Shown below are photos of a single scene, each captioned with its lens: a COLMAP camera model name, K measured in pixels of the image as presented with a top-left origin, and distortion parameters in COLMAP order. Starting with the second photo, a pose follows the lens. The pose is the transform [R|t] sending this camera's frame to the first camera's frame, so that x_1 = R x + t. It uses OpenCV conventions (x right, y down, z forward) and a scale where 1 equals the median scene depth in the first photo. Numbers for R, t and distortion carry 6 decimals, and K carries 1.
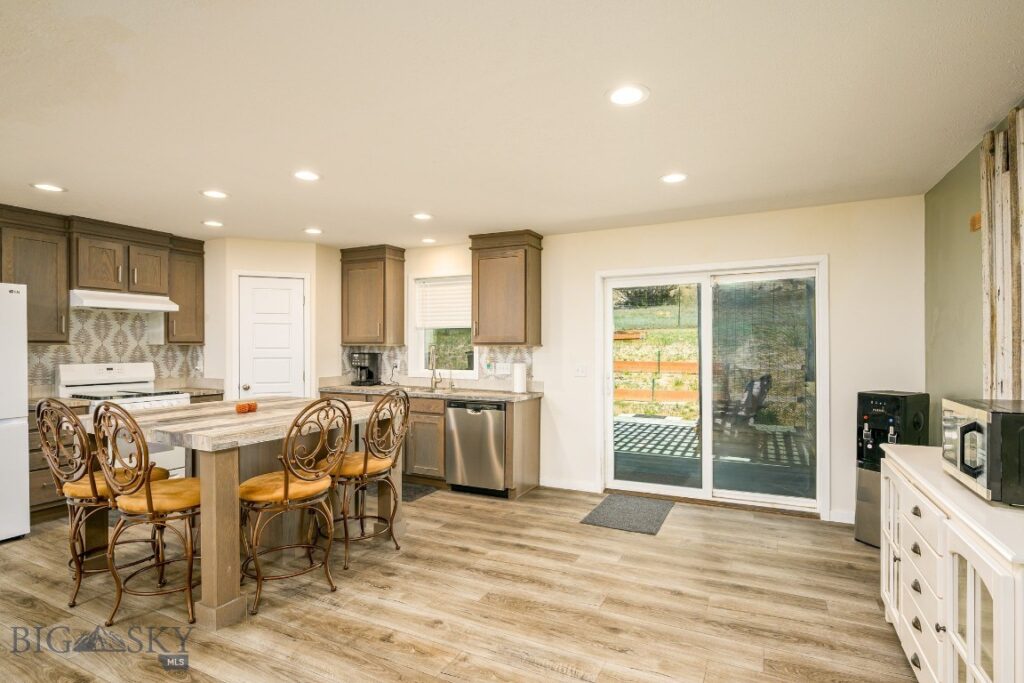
lens RADIAL K [[525.5, 0, 546.5], [0, 525.5, 350.1], [0, 0, 1]] dist [-0.006952, 0.002277]
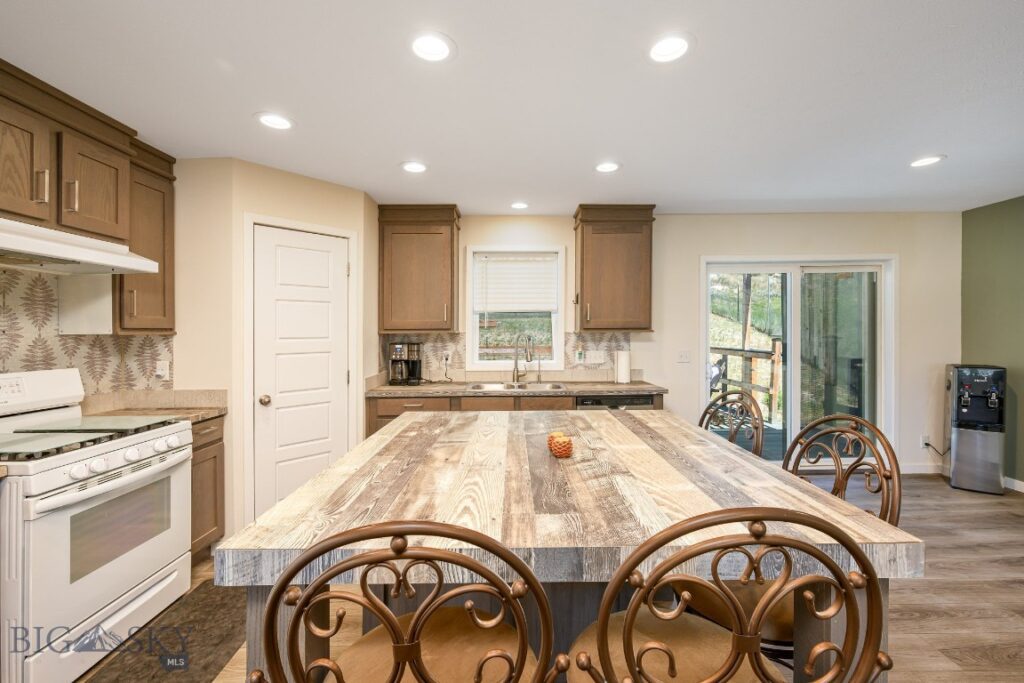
lens RADIAL K [[421.3, 0, 507.5], [0, 421.3, 335.4], [0, 0, 1]] dist [0.002007, 0.000172]
pose [[0.892433, -0.011001, 0.451045, -0.544536], [0.012641, 0.999920, -0.000623, -0.003643], [-0.451002, 0.006257, 0.892501, 0.415505]]
